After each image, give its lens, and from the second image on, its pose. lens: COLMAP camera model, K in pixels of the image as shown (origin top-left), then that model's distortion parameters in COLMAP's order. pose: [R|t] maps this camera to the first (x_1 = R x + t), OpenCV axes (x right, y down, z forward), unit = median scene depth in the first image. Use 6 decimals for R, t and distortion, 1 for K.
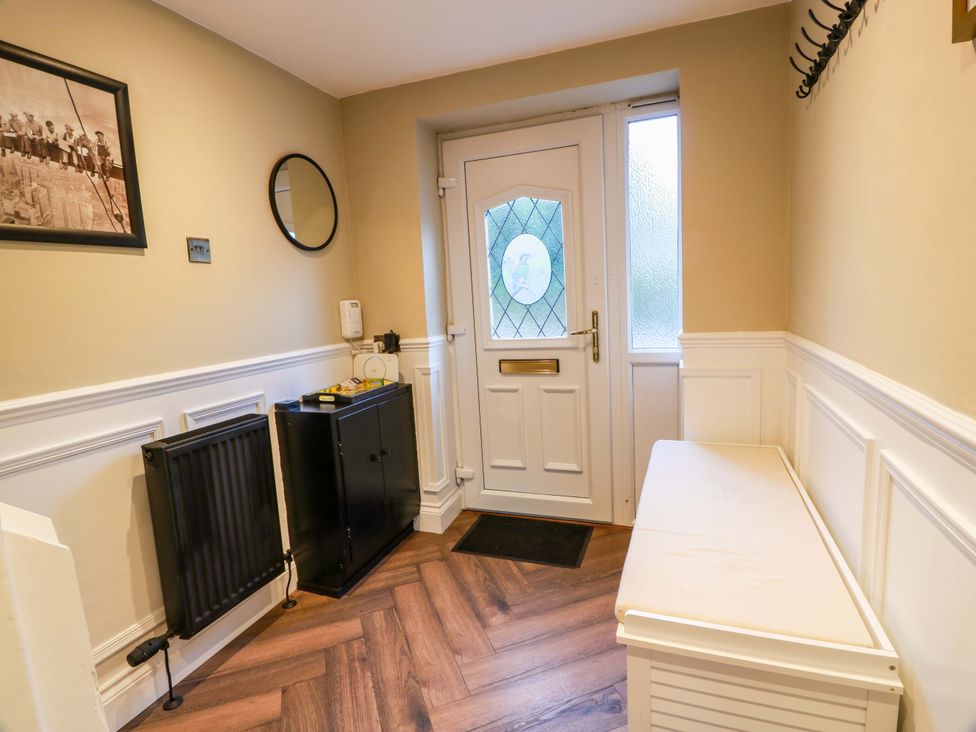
lens RADIAL K [[505.3, 0, 490.3], [0, 505.3, 363.0], [0, 0, 1]] dist [-0.018684, -0.002089]
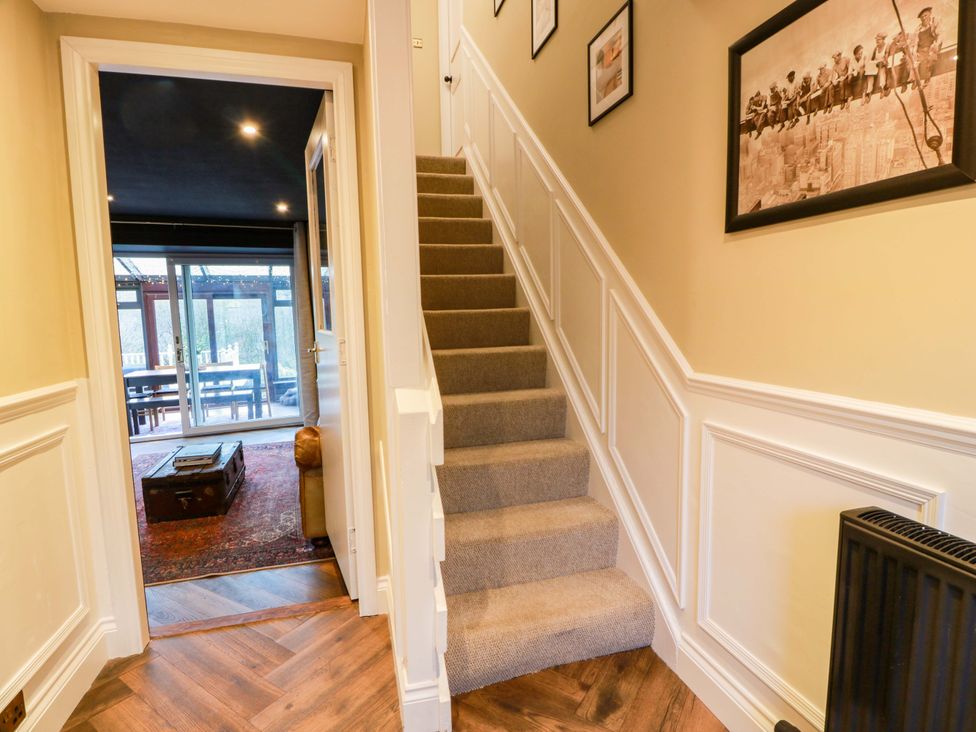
lens RADIAL K [[505.3, 0, 487.2], [0, 505.3, 366.1], [0, 0, 1]] dist [-0.018684, -0.002089]
pose [[-0.789766, 0.128930, -0.599705, 0.074456], [-0.024604, 0.970216, 0.240988, -0.175092], [0.612914, 0.205079, -0.763072, 1.285452]]
